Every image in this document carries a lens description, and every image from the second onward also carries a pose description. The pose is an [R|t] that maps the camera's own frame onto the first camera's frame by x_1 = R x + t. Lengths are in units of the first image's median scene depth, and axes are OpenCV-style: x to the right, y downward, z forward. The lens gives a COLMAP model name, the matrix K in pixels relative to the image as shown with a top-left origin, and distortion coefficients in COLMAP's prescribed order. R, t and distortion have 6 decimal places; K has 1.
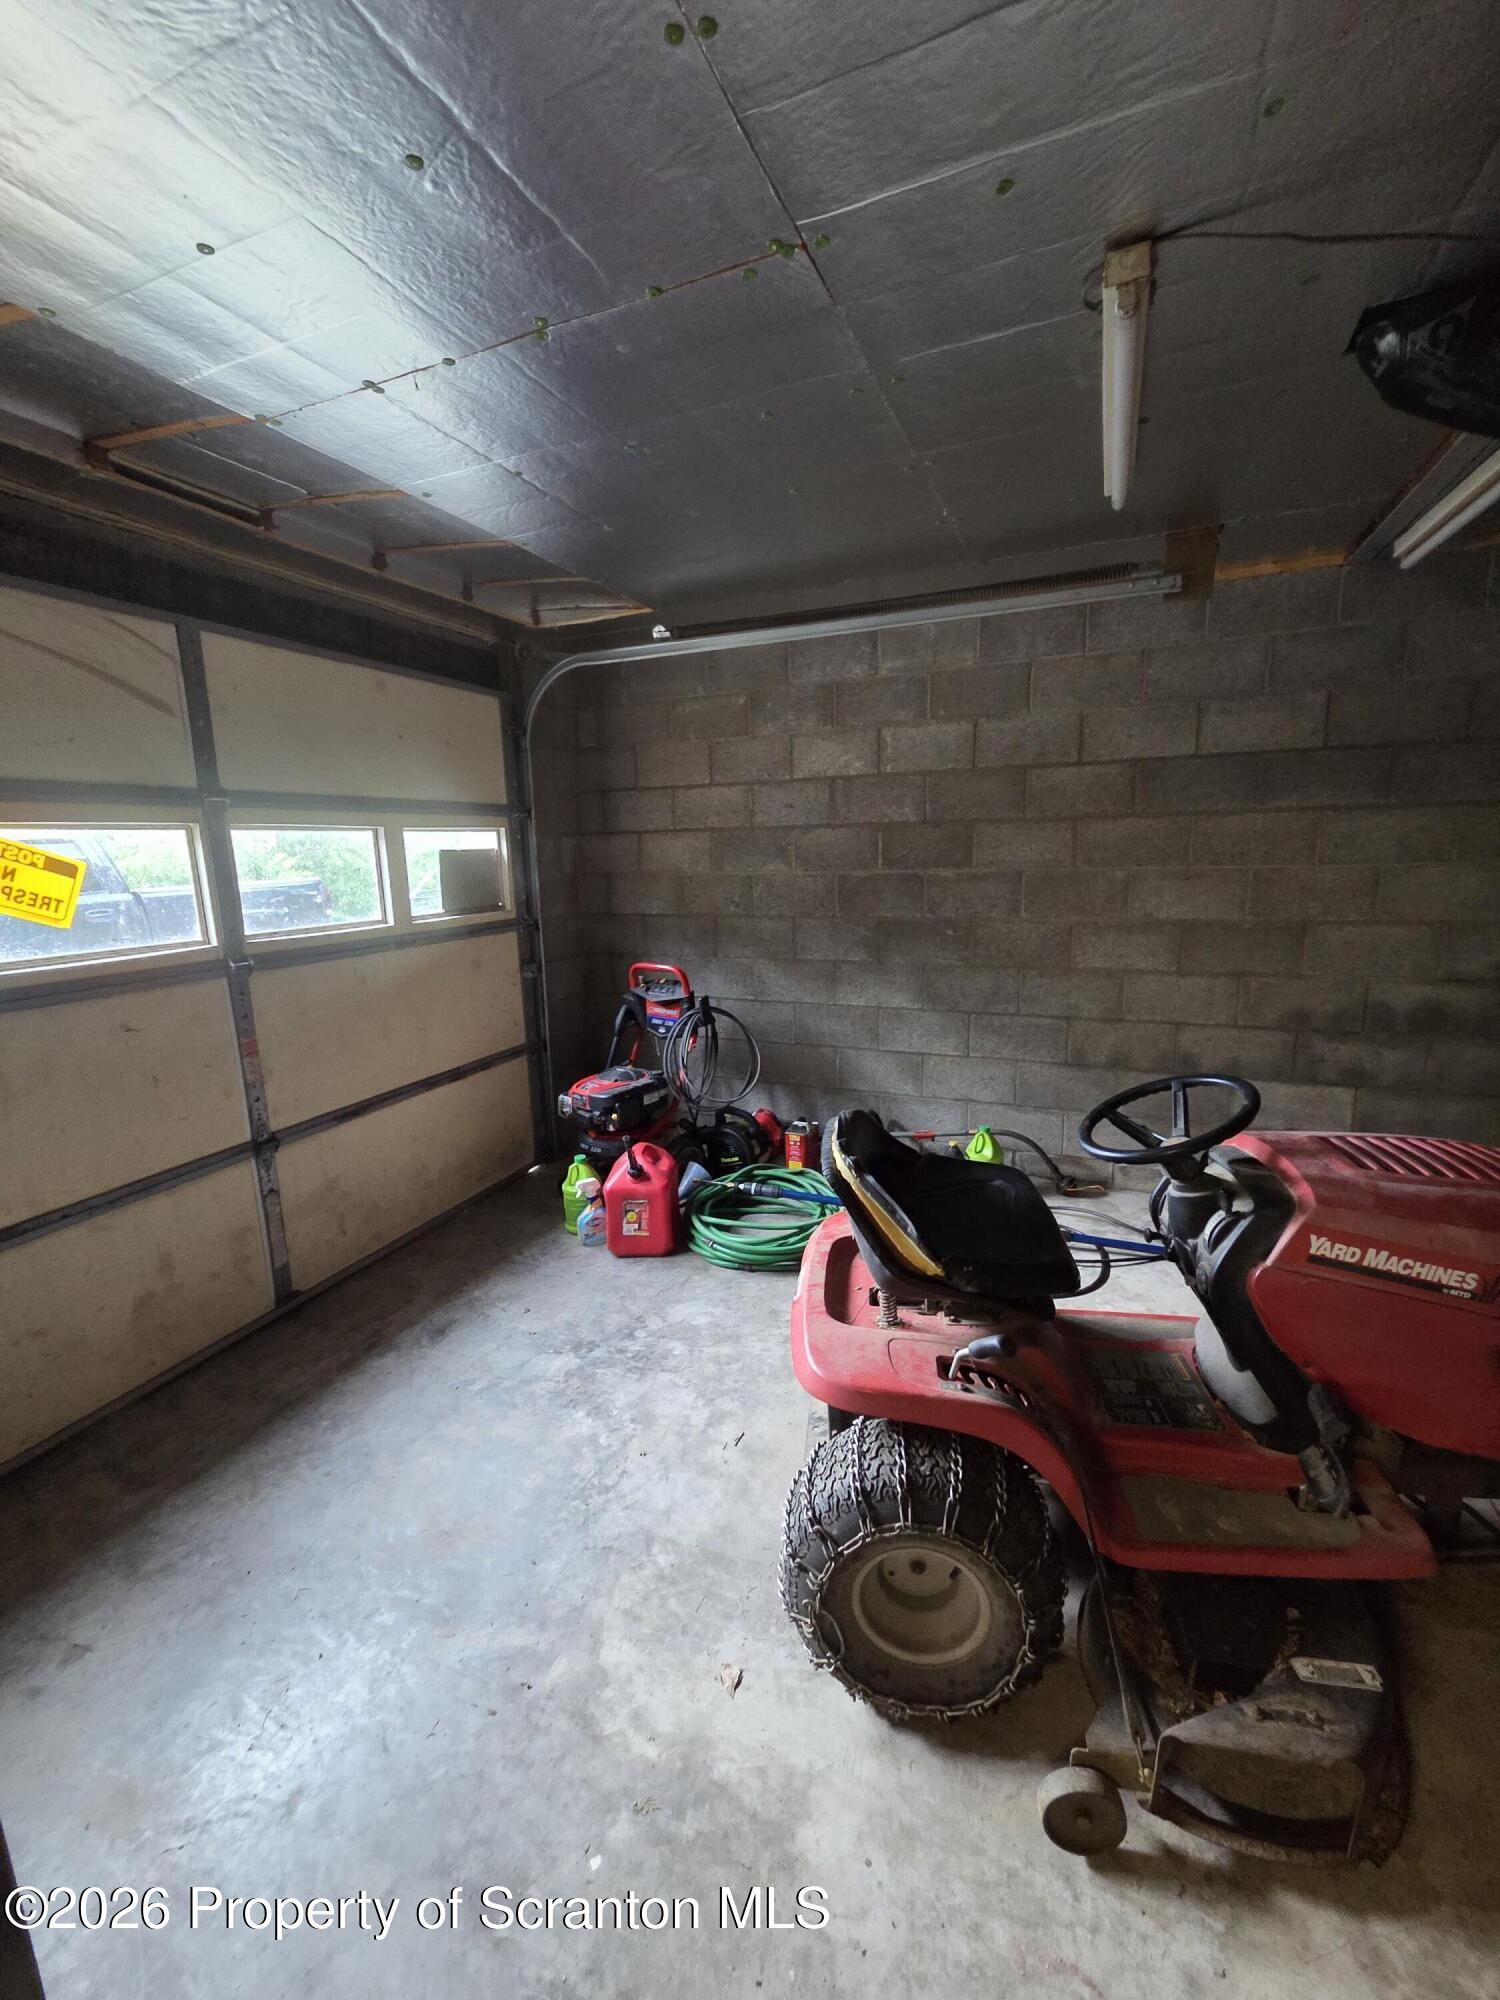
lens RADIAL K [[820.5, 0, 753.7], [0, 820.5, 996.2], [0, 0, 1]] dist [0.006054, -0.001423]
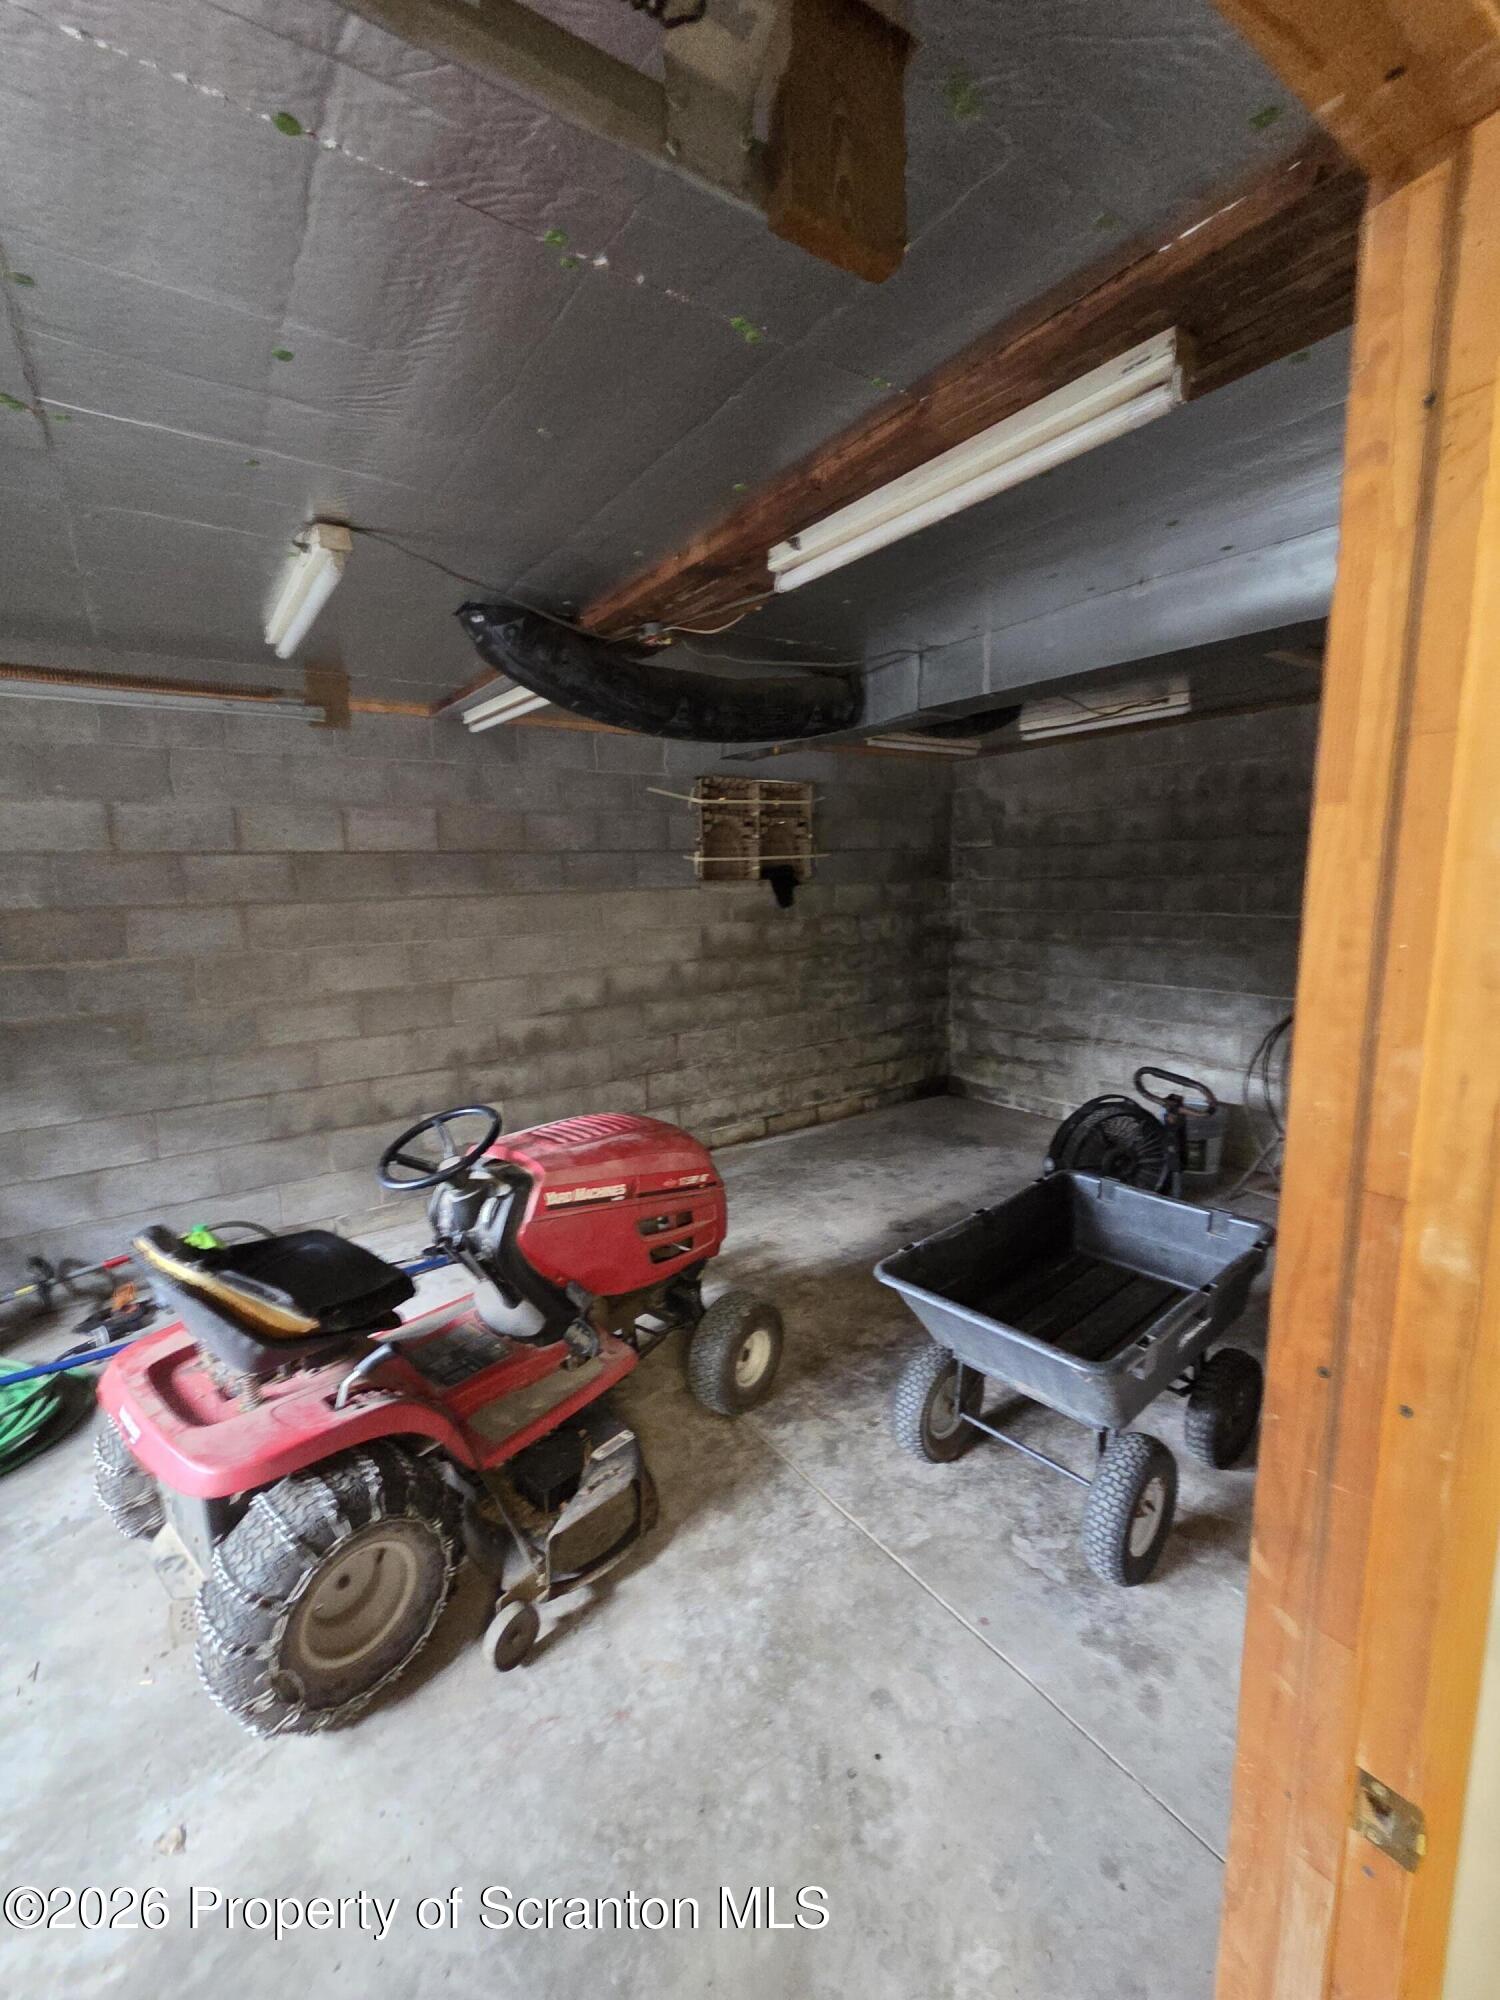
lens RADIAL K [[820.5, 0, 749.8], [0, 820.5, 1001.8], [0, 0, 1]] dist [0.006054, -0.001423]
pose [[0.530127, -0.114281, 0.840182, -0.315853], [0.166206, 0.985659, 0.029198, -0.038162], [-0.831469, 0.124165, 0.541519, -0.165346]]
